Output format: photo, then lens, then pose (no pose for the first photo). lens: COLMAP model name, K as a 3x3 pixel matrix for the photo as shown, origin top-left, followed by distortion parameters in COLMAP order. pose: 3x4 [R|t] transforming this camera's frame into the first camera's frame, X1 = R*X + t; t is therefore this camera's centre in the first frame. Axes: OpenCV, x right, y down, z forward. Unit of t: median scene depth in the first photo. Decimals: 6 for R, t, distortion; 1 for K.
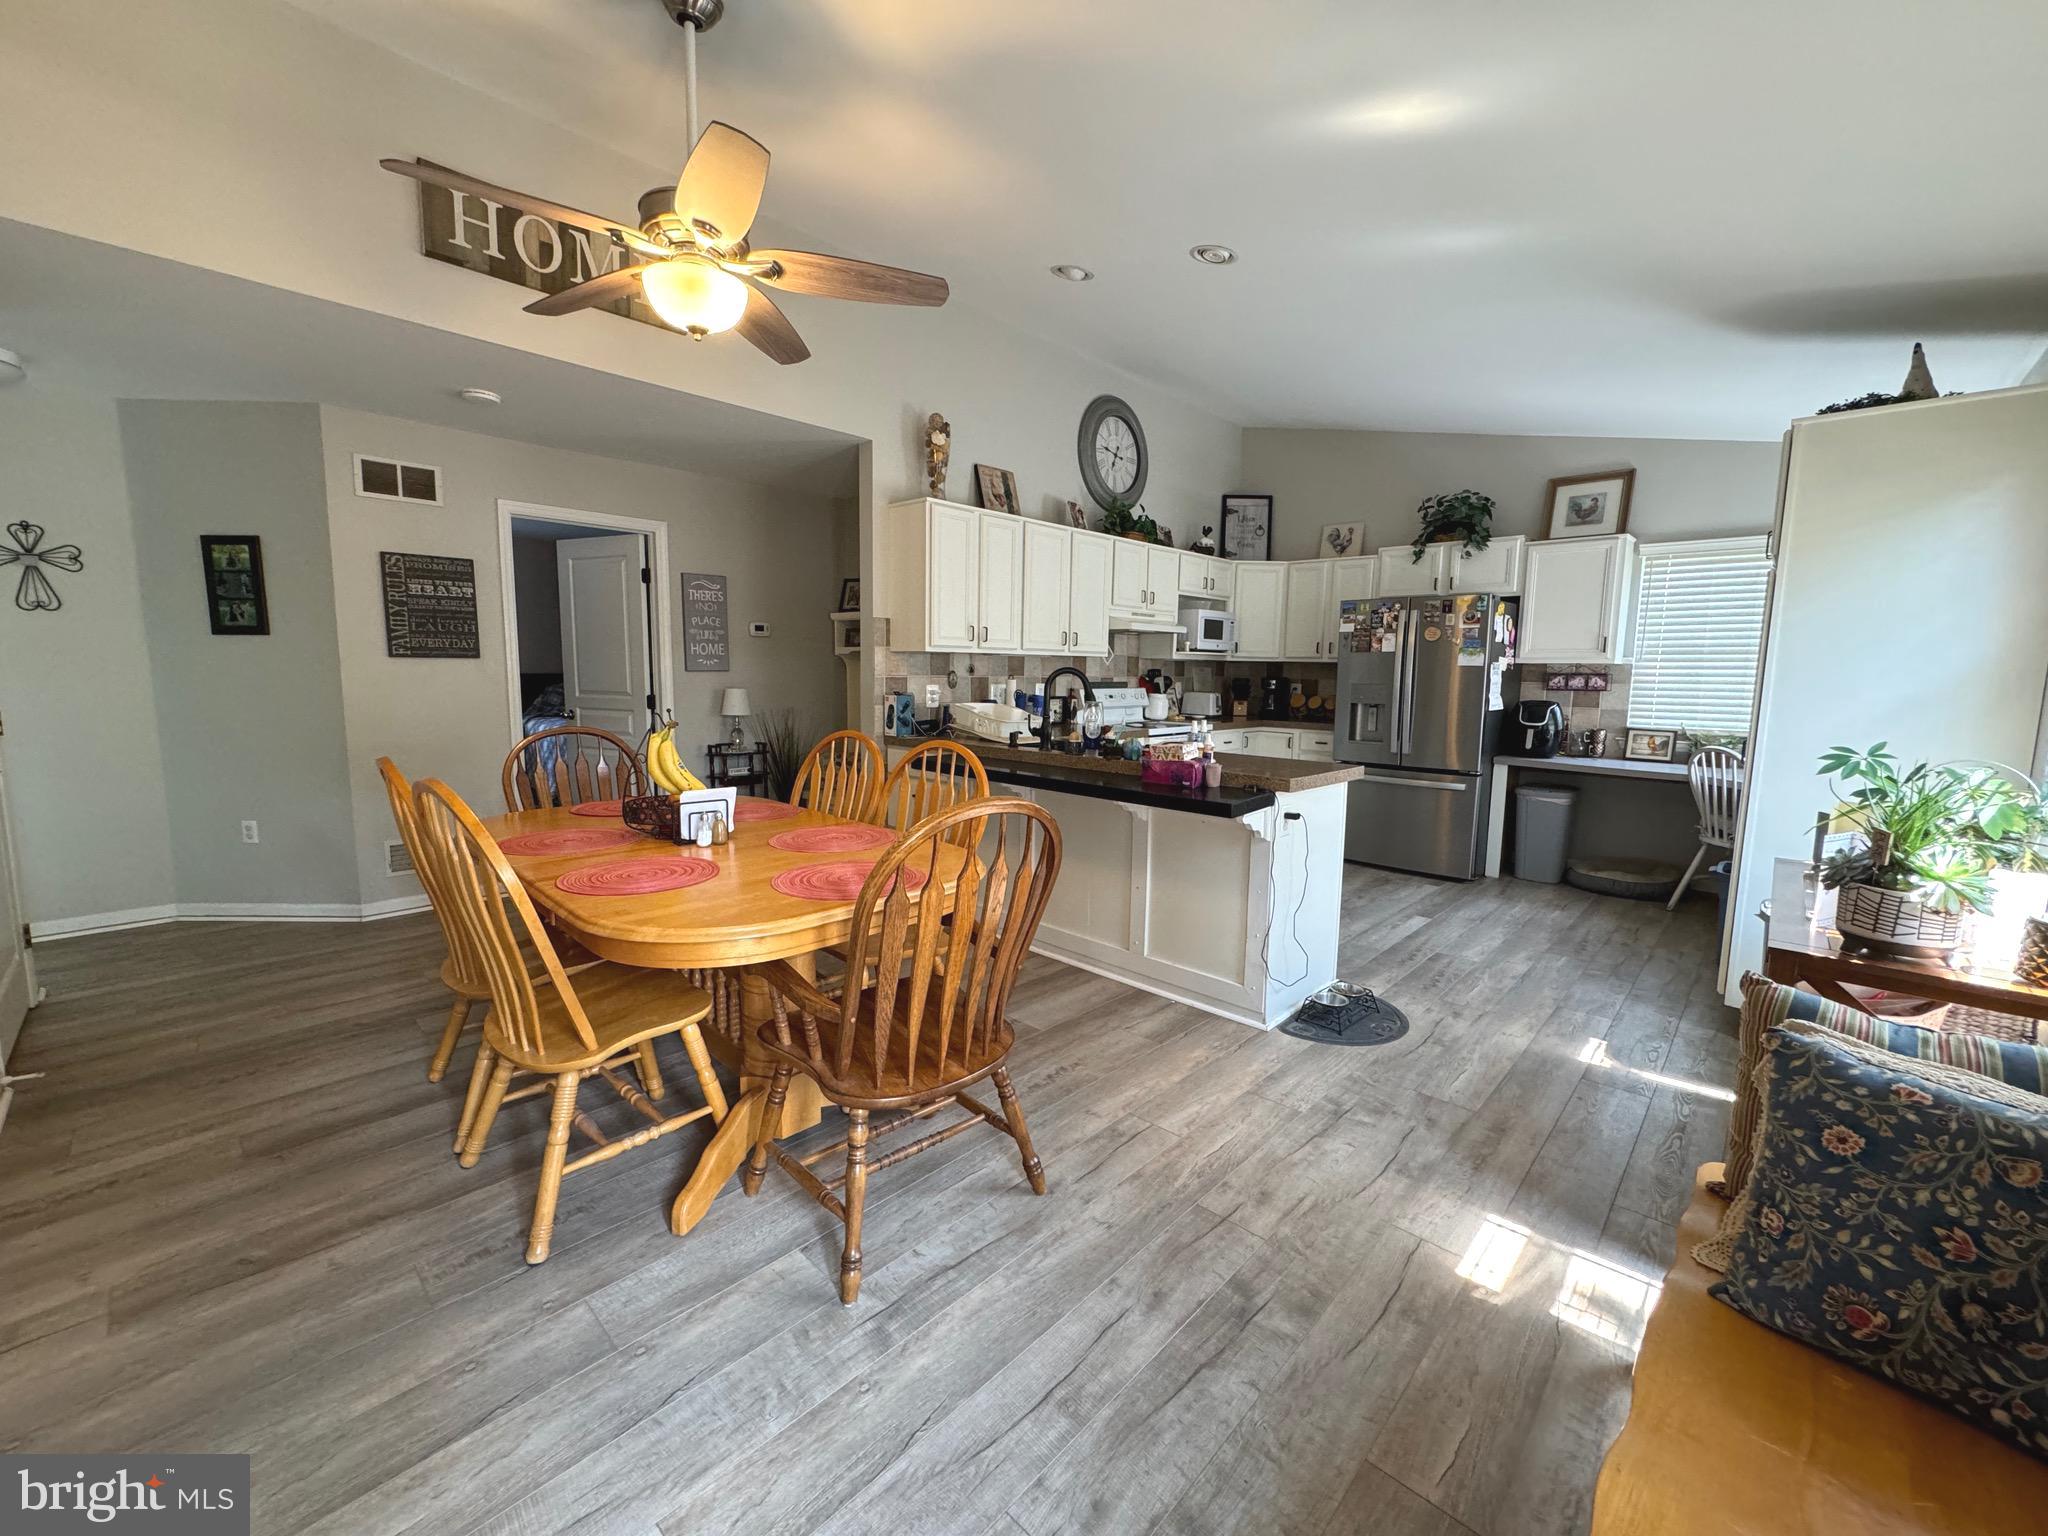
lens RADIAL K [[829.0, 0, 1023.2], [0, 829.0, 766.7], [0, 0, 1]] dist [0.003015, -0.001242]
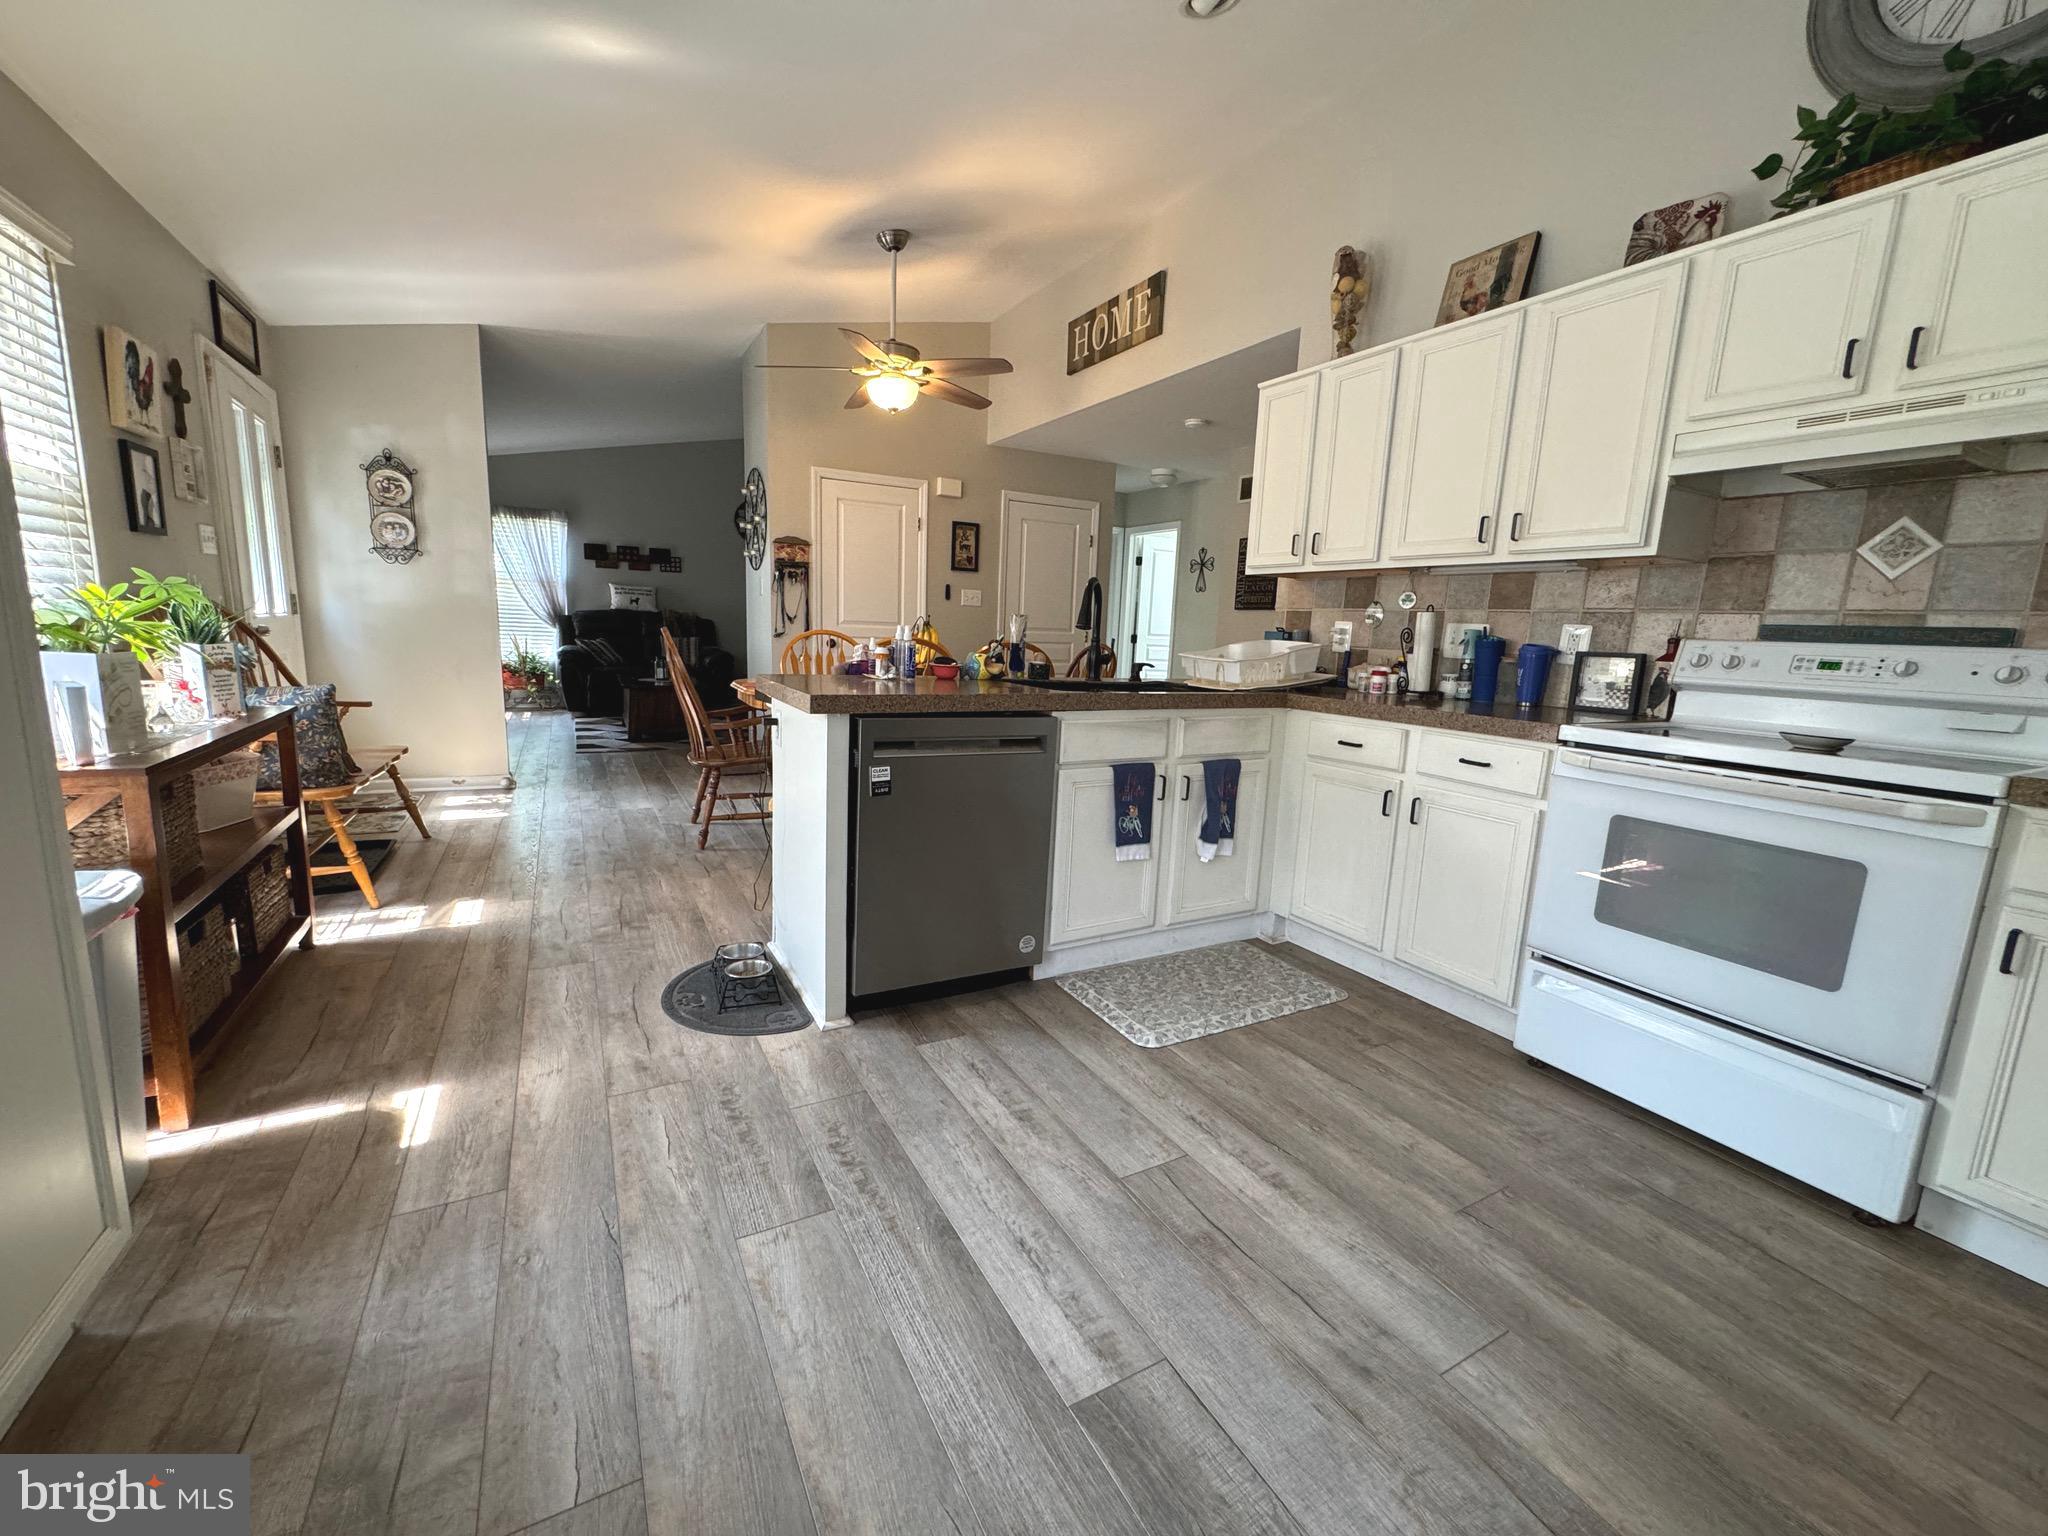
lens RADIAL K [[829.0, 0, 1017.0], [0, 829.0, 762.8], [0, 0, 1]] dist [0.003015, -0.001242]
pose [[-0.312659, 0.125081, -0.941594, 0.760695], [-0.162455, 0.969644, 0.182751, -0.070639], [0.935870, 0.210105, -0.282848, 1.062030]]
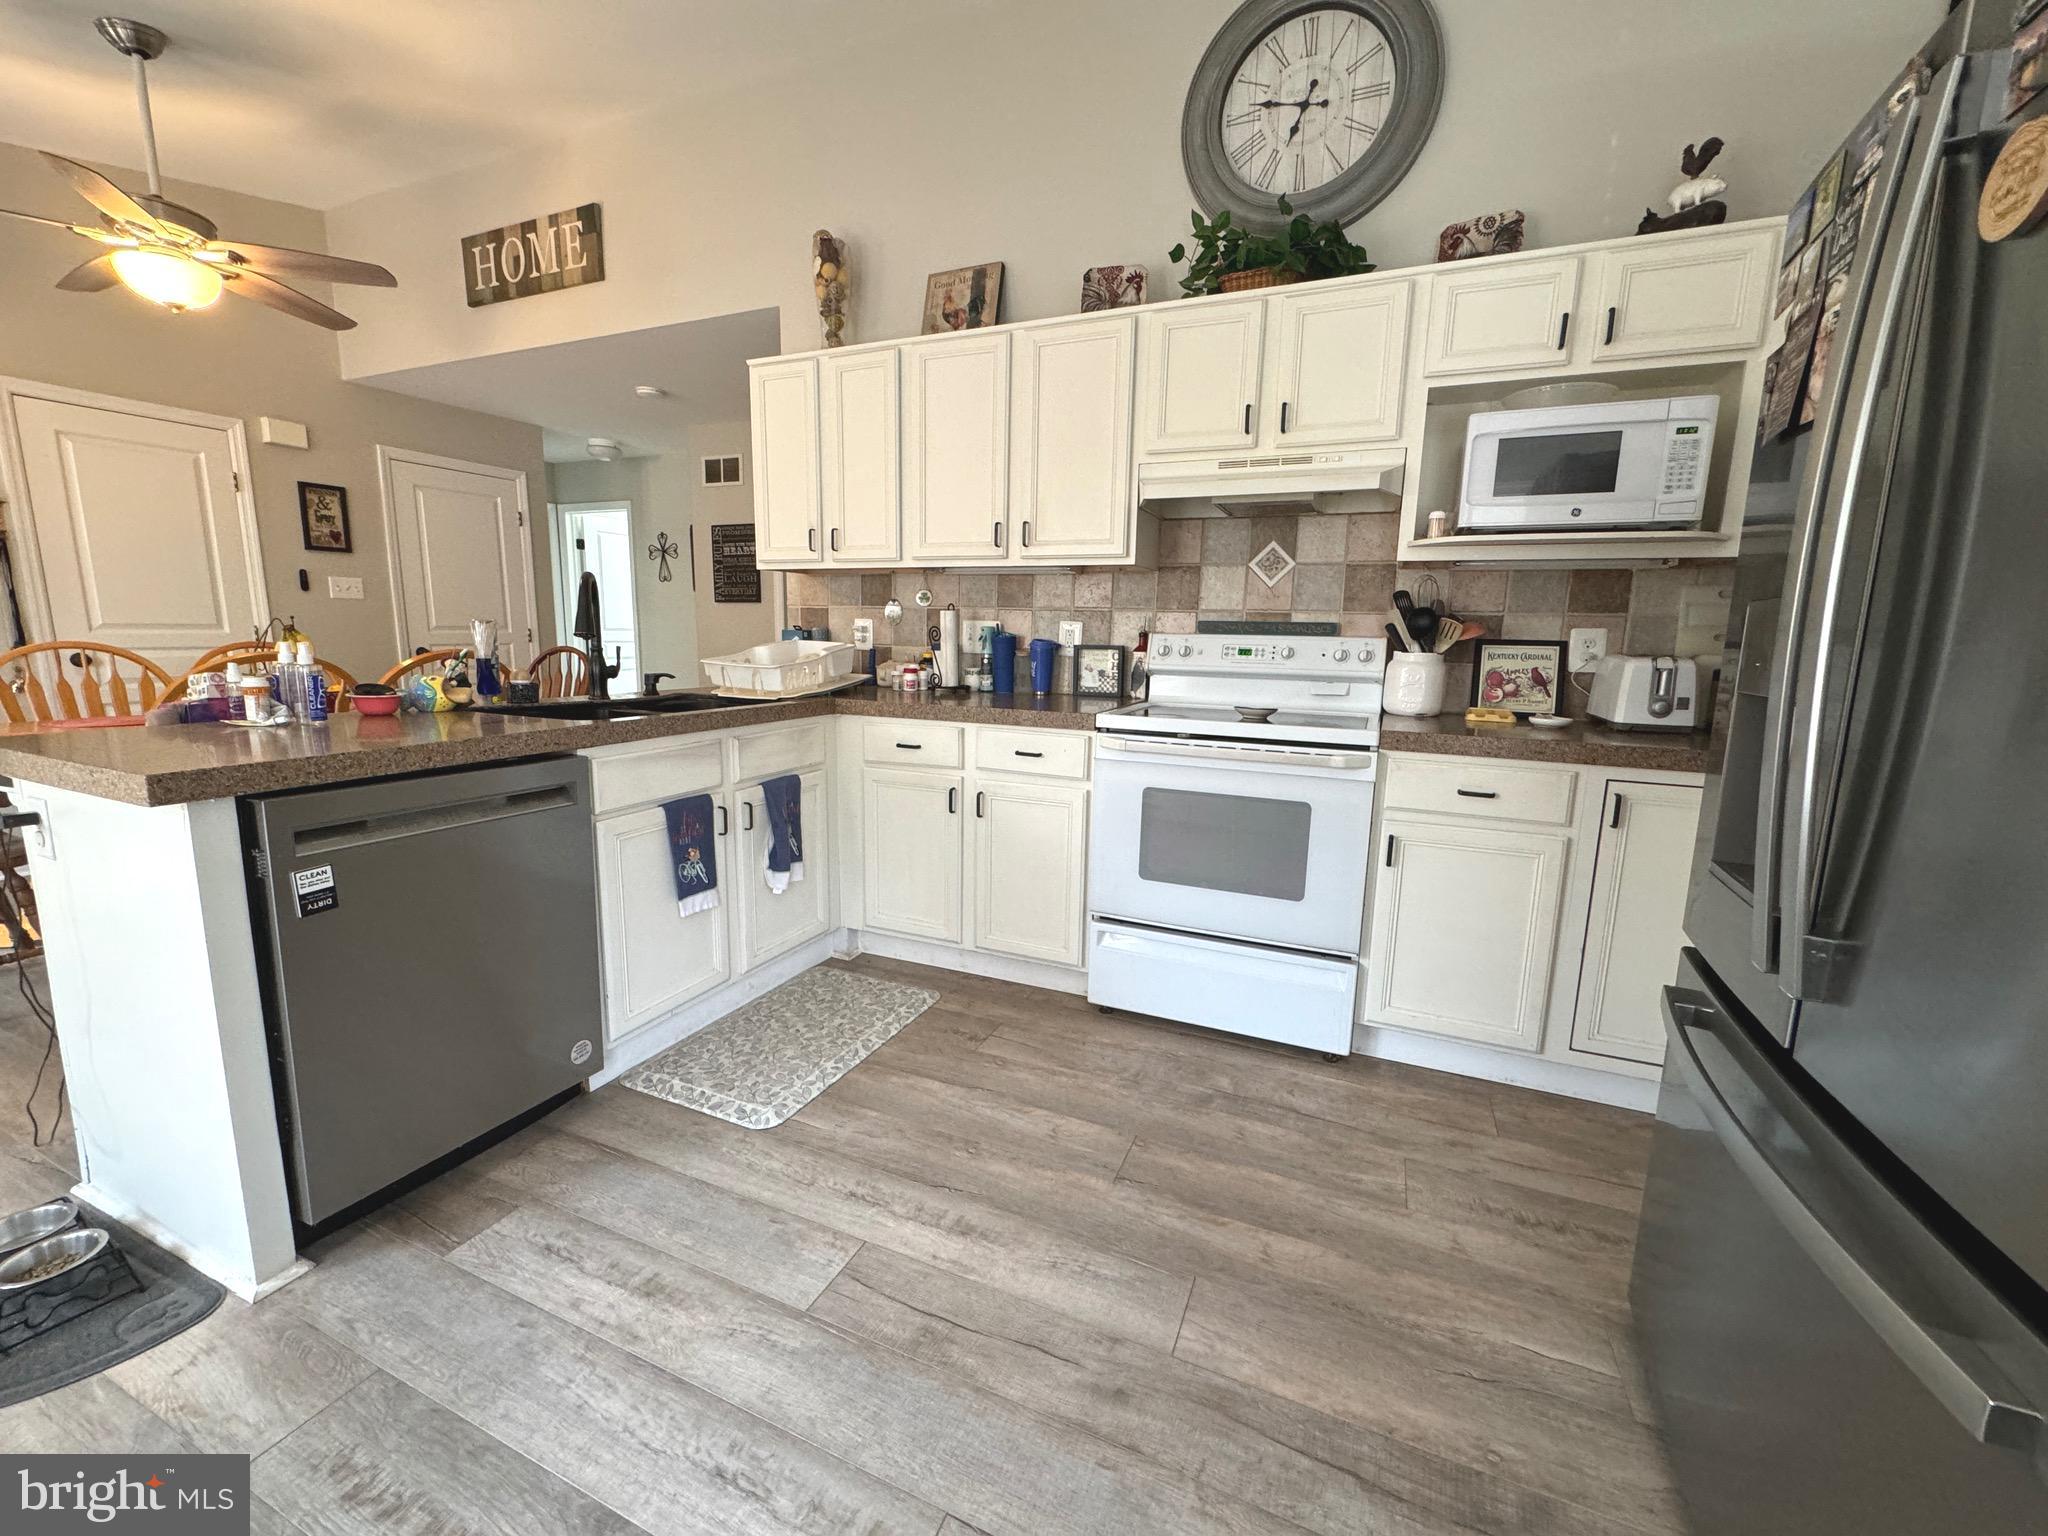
lens RADIAL K [[829.0, 0, 1028.9], [0, 829.0, 763.4], [0, 0, 1]] dist [0.003015, -0.001242]
pose [[0.330664, 0.140828, -0.933182, 0.702659], [-0.129202, 0.986249, 0.103055, -0.073848], [0.934863, 0.086493, 0.344312, 0.987691]]
